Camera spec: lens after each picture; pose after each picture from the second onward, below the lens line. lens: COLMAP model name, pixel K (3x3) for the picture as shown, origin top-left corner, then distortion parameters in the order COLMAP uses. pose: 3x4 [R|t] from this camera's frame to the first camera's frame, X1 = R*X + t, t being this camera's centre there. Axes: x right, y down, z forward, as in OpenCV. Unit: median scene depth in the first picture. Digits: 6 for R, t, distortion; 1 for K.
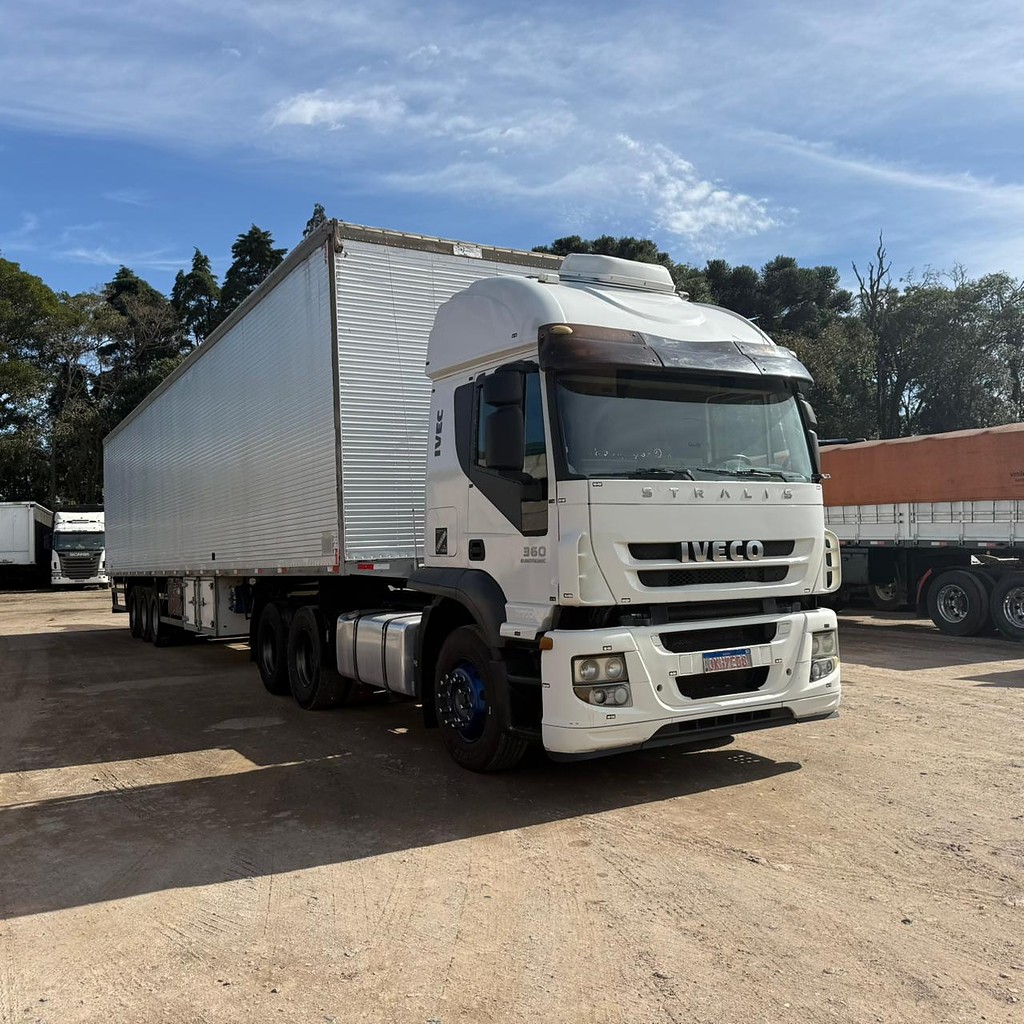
lens RADIAL K [[973.5, 0, 512.7], [0, 973.5, 512.3], [0, 0, 1]] dist [0.017638, 0.000000]
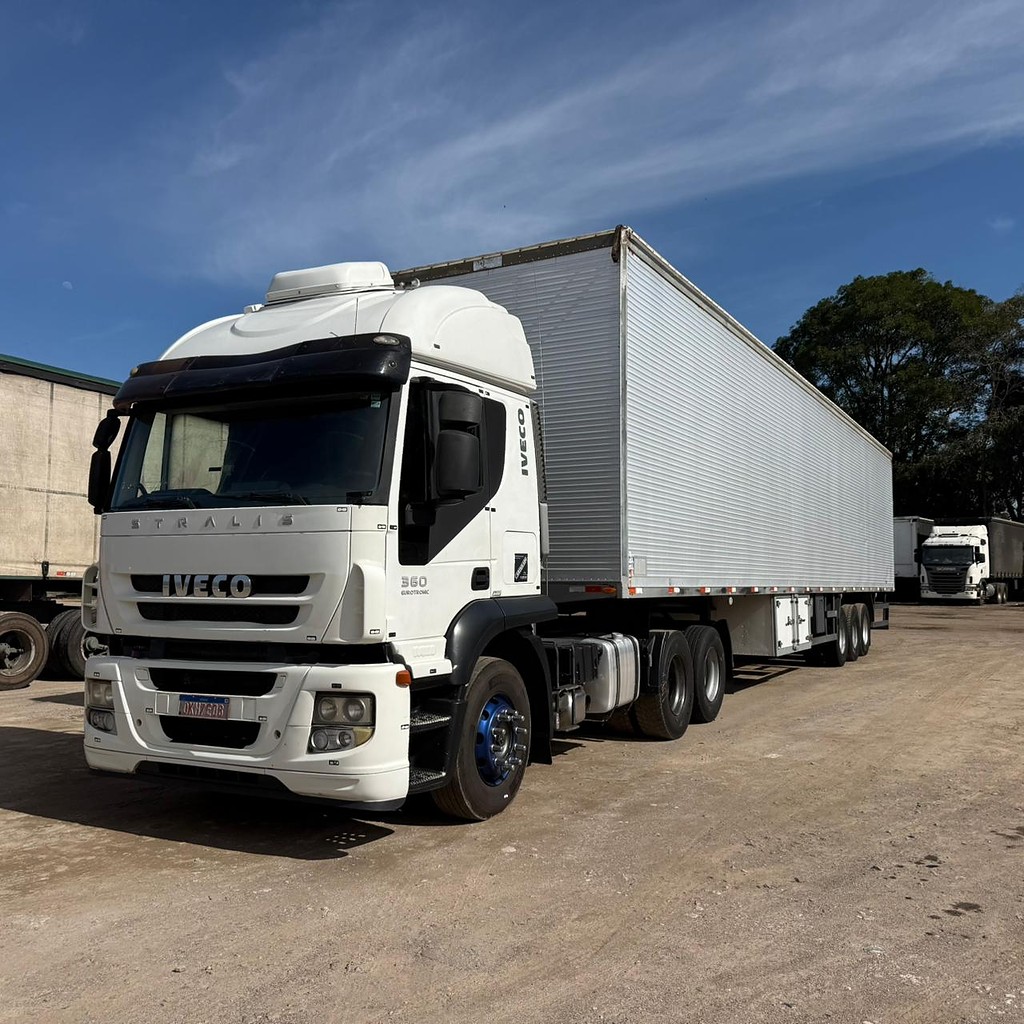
lens RADIAL K [[974.0, 0, 501.8], [0, 974.0, 511.0], [0, 0, 1]] dist [-0.011166, 0.000000]
pose [[0.533782, -0.035299, -0.844885, 1.097859], [0.023991, 0.999358, -0.026596, 0.000923], [0.845282, -0.006073, 0.534287, 0.727142]]
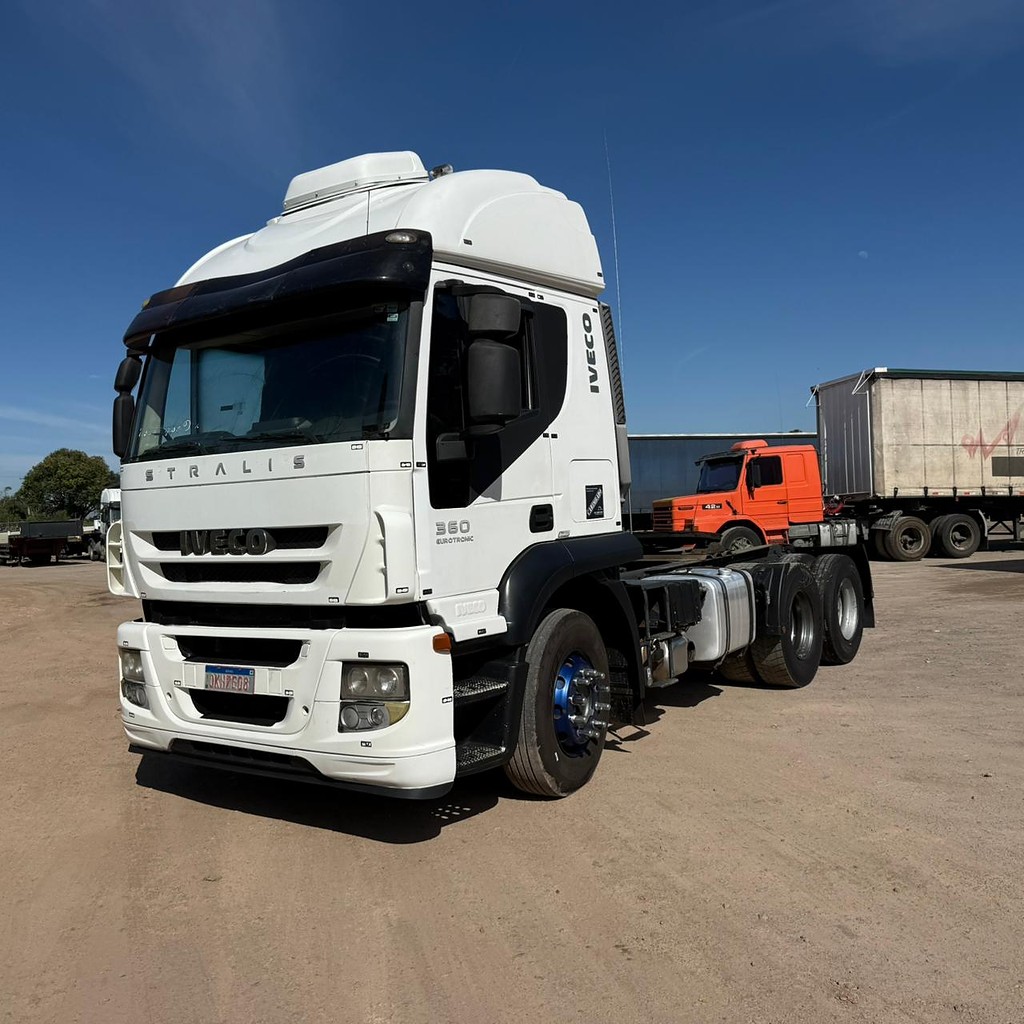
lens RADIAL K [[974.0, 0, 512.1], [0, 974.0, 516.6], [0, 0, 1]] dist [-0.011166, 0.000000]
pose [[0.413965, 0.009913, -0.910239, 1.003576], [0.077898, 0.995887, 0.046273, 0.000568], [0.906954, -0.090061, 0.411490, 0.864668]]
